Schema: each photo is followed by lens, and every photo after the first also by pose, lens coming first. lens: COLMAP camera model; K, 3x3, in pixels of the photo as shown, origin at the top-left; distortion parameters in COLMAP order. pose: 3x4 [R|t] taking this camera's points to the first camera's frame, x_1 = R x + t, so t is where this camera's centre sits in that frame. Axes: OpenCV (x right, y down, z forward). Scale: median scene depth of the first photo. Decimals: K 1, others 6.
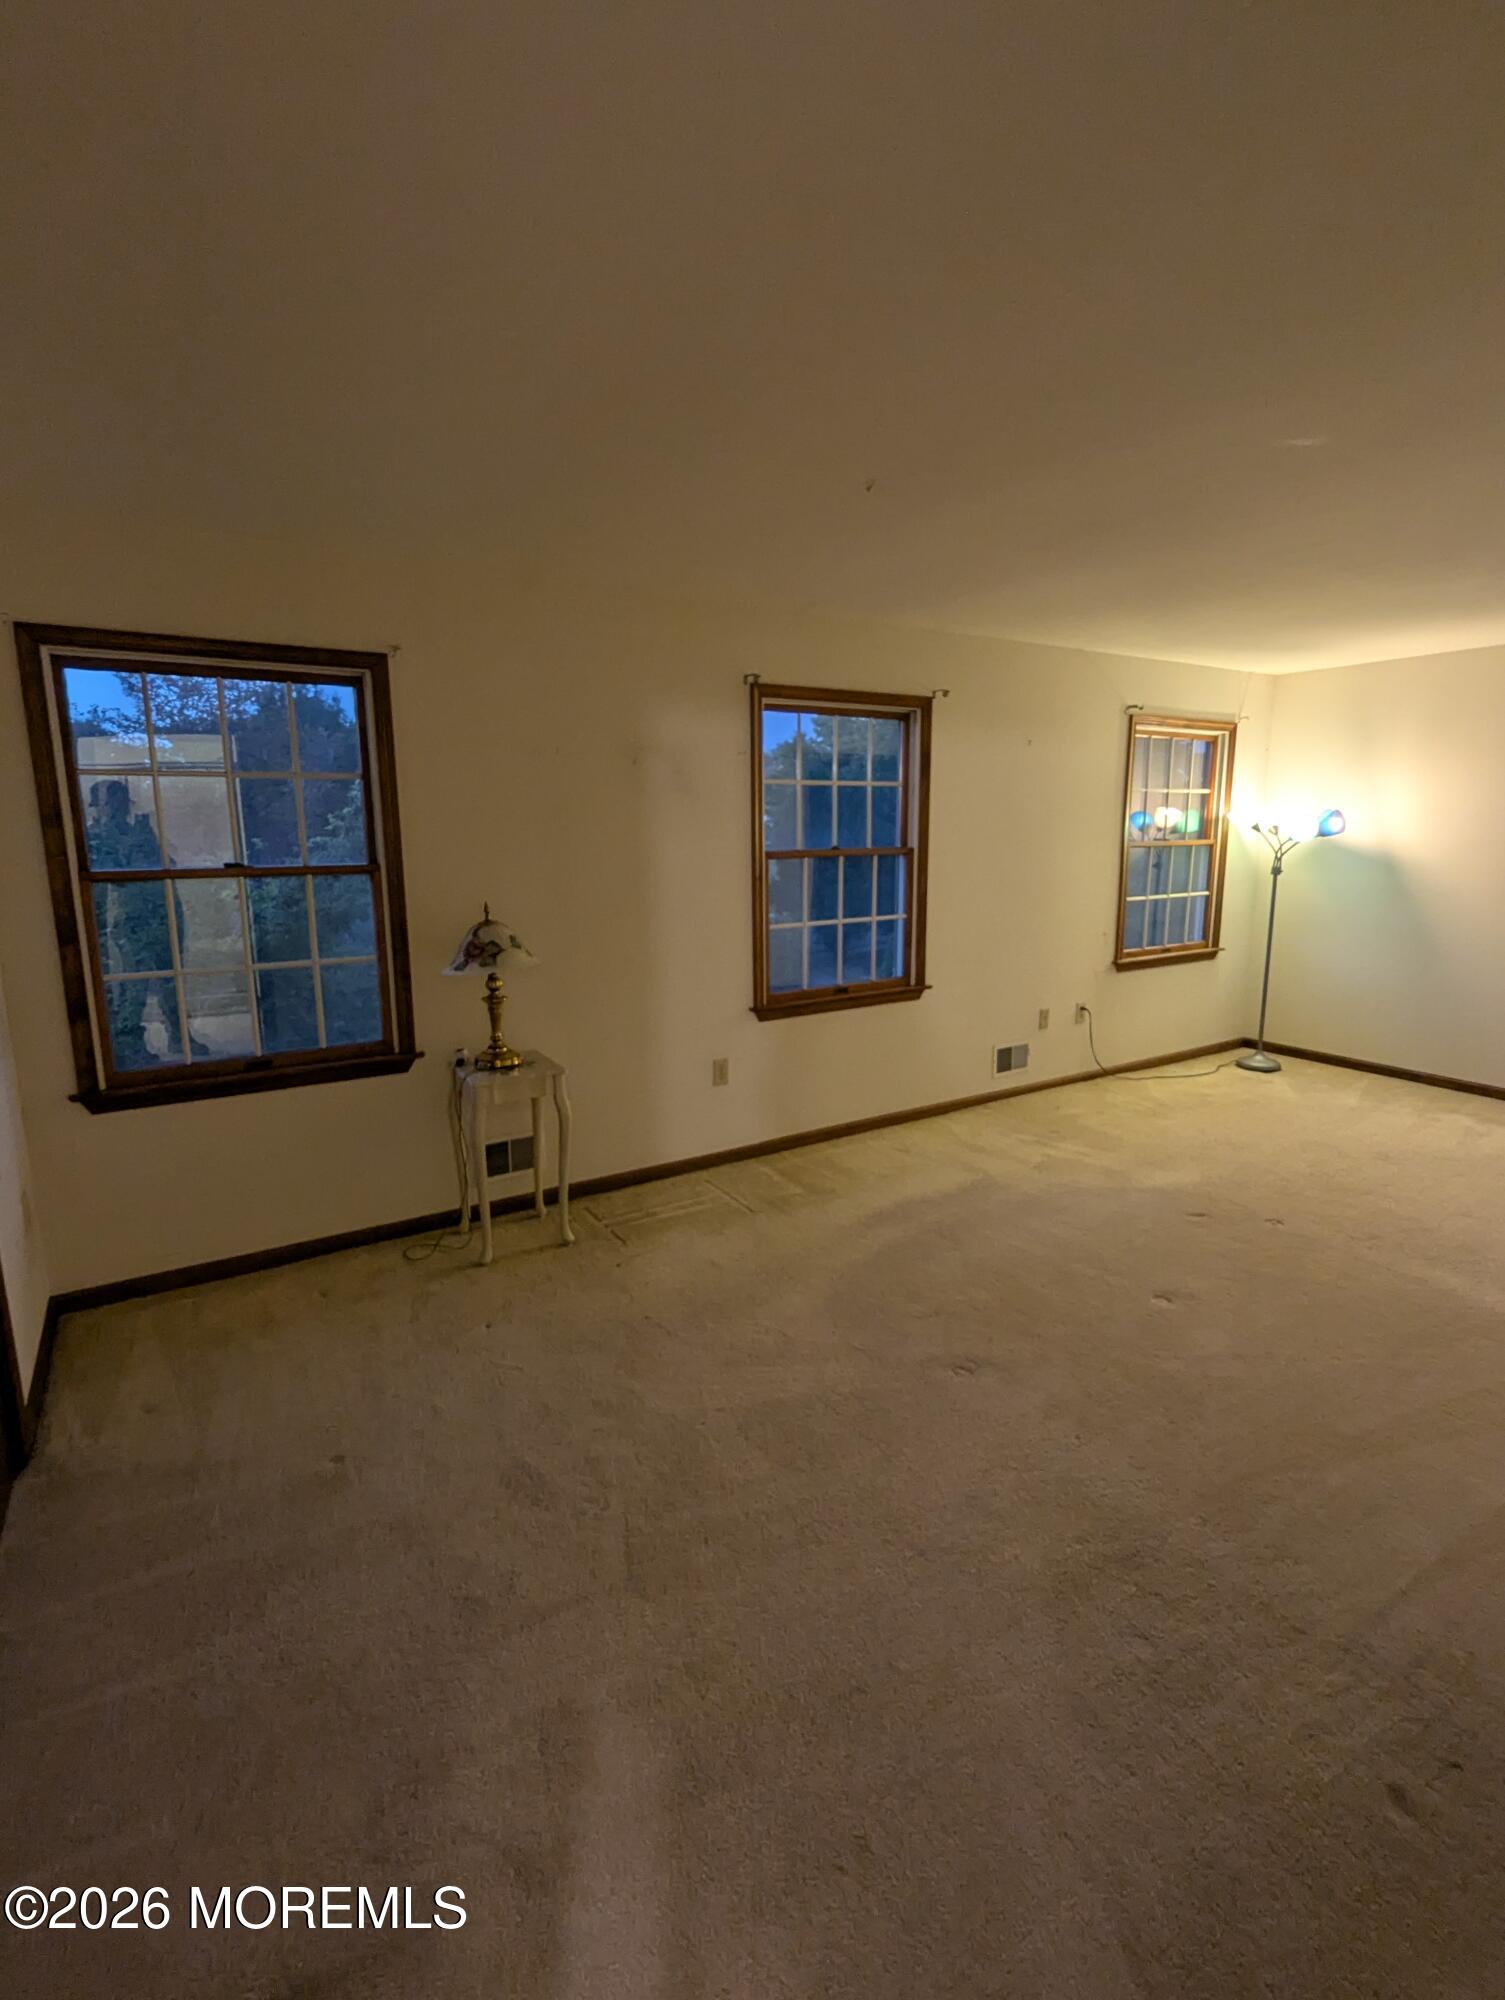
lens RADIAL K [[801.2, 0, 794.2], [0, 801.2, 939.3], [0, 0, 1]] dist [-0.002310, -0.000207]
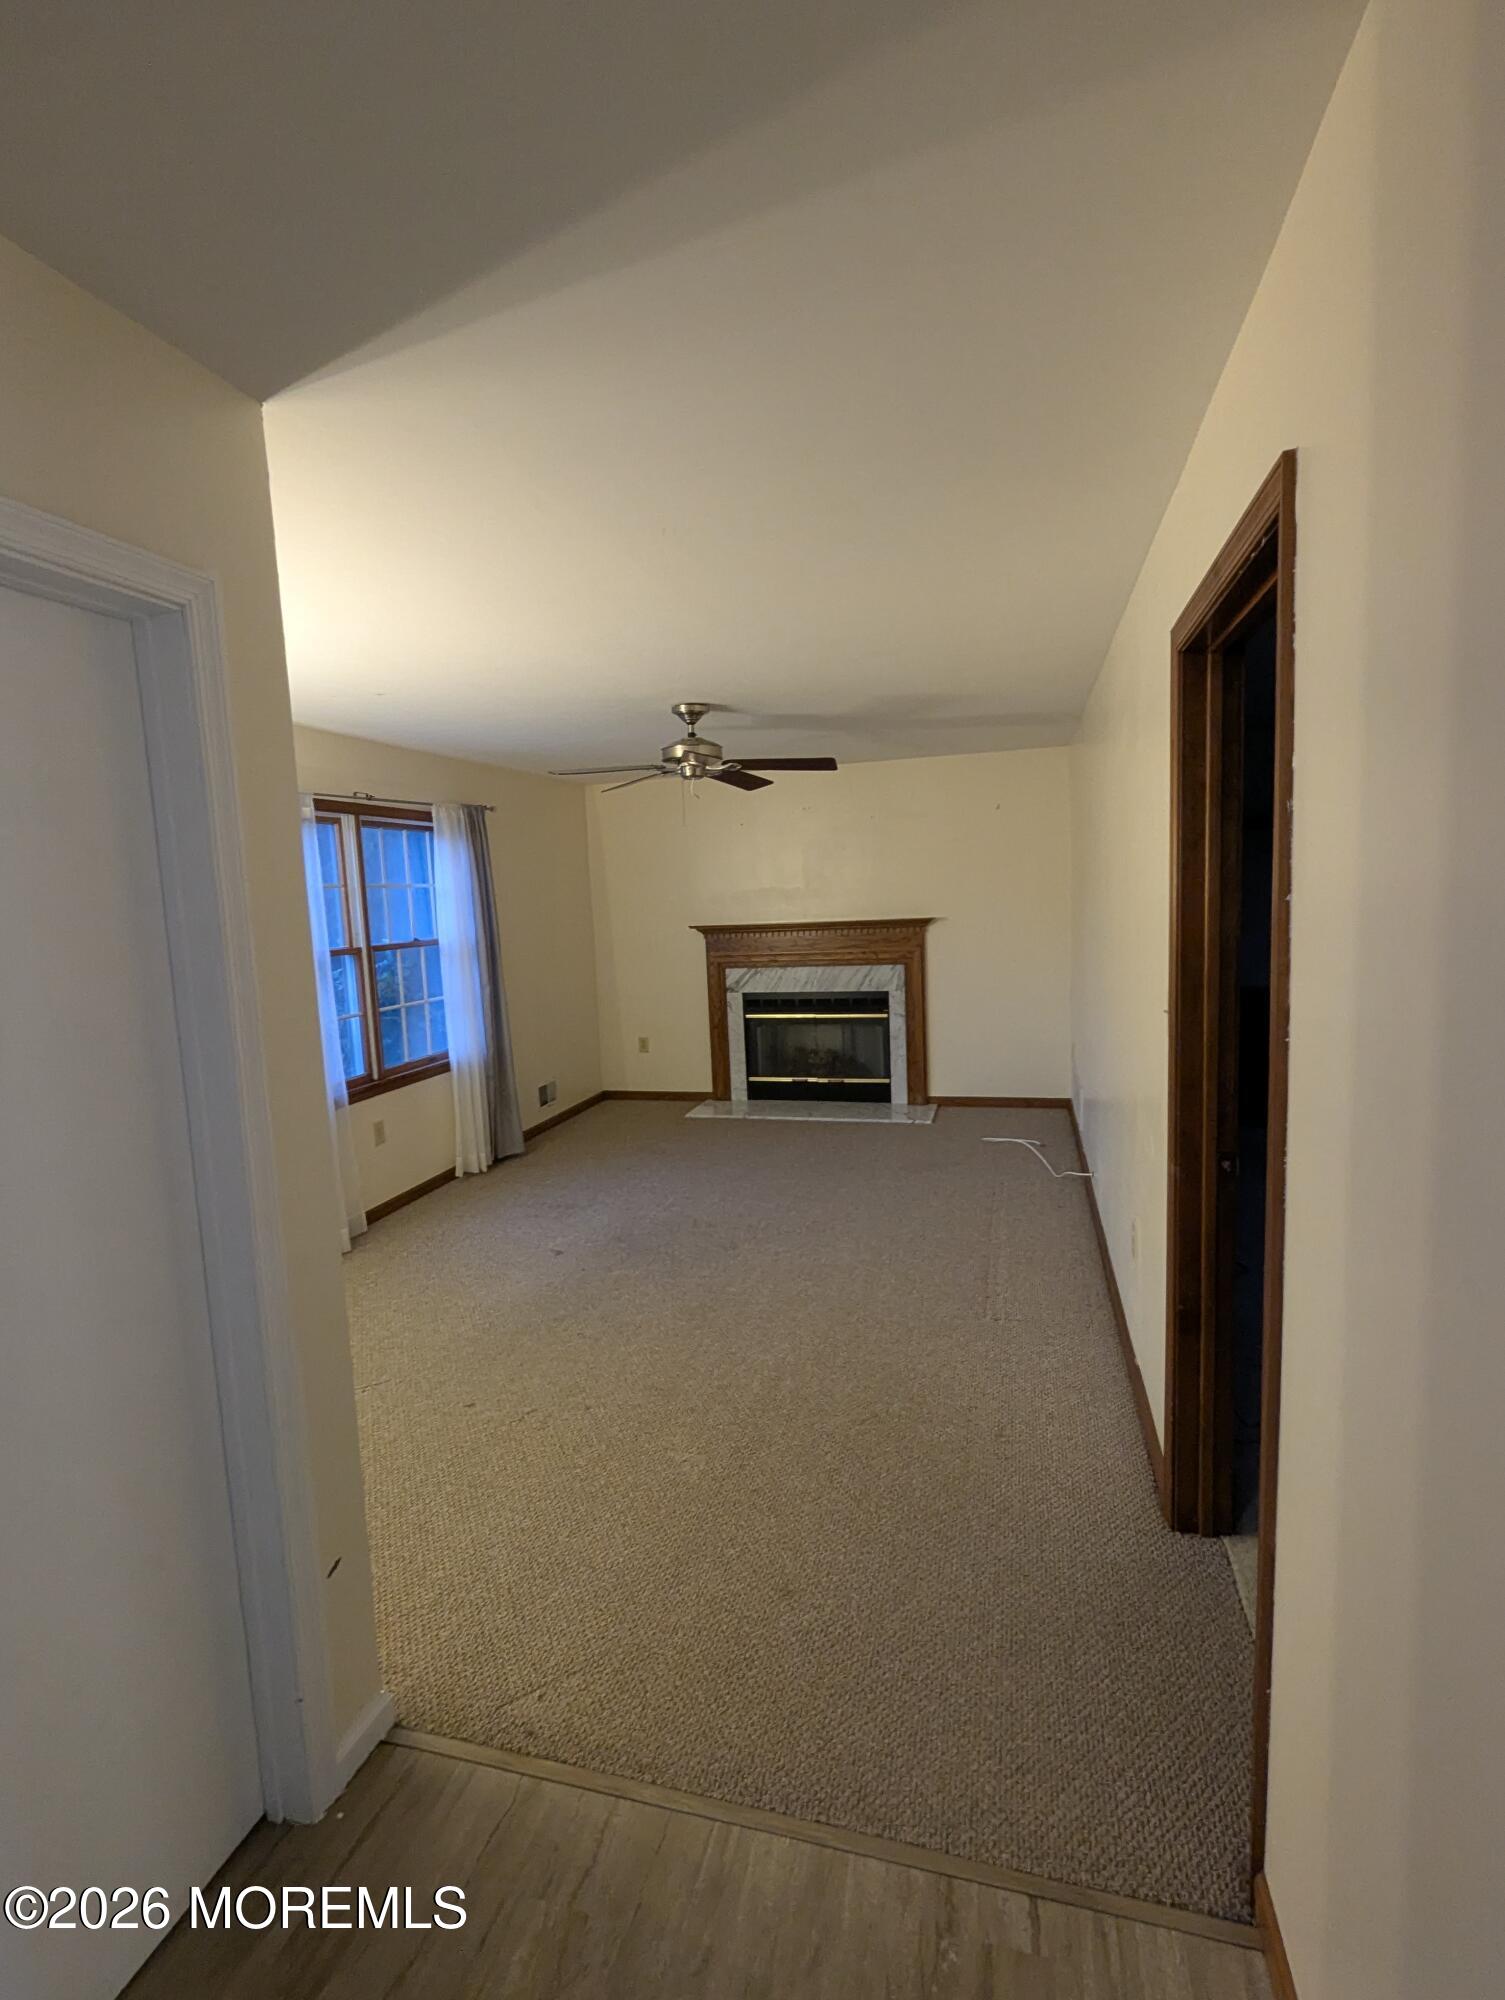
lens RADIAL K [[948.1, 0, 755.6], [0, 948.1, 1002.9], [0, 0, 1]] dist [0.002462, 0.000112]
pose [[0.688818, -0.102119, 0.717706, -0.440677], [0.147351, 0.989084, -0.000688, 0.038613], [-0.709801, 0.106229, 0.696346, -0.235280]]
